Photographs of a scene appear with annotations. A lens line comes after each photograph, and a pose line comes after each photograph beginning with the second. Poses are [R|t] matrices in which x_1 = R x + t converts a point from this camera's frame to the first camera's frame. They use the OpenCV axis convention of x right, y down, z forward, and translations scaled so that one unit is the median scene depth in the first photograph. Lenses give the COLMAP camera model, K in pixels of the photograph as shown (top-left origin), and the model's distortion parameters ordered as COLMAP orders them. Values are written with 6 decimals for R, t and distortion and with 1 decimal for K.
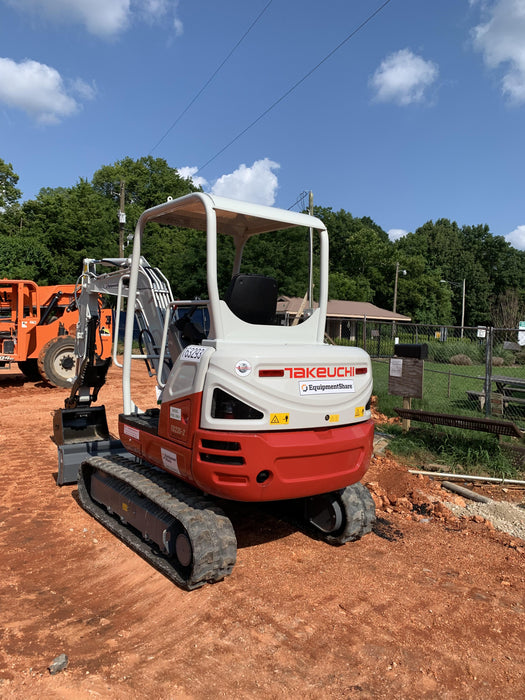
lens RADIAL K [[506.0, 0, 262.5], [0, 506.0, 350.0], [0, 0, 1]] dist [-0.000734, -0.000642]
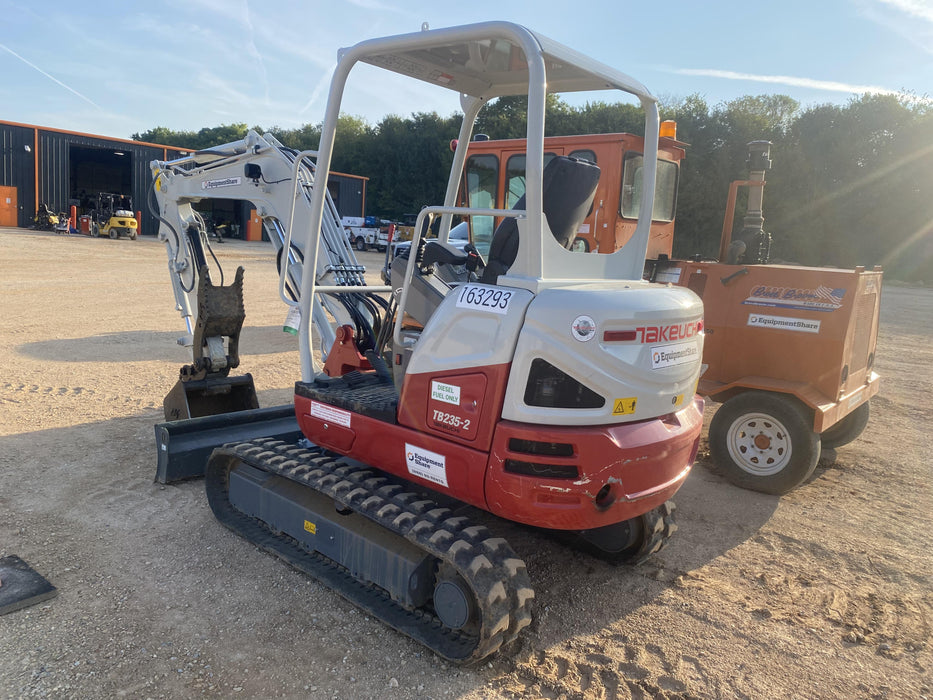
lens RADIAL K [[674.4, 0, 452.6], [0, 674.4, 348.2], [0, 0, 1]] dist [-0.000734, -0.000642]
pose [[0.975172, 0.010487, 0.221202, -0.352961], [-0.043373, 0.988577, 0.144342, -0.049071], [-0.217162, -0.150352, 0.964487, 0.215572]]
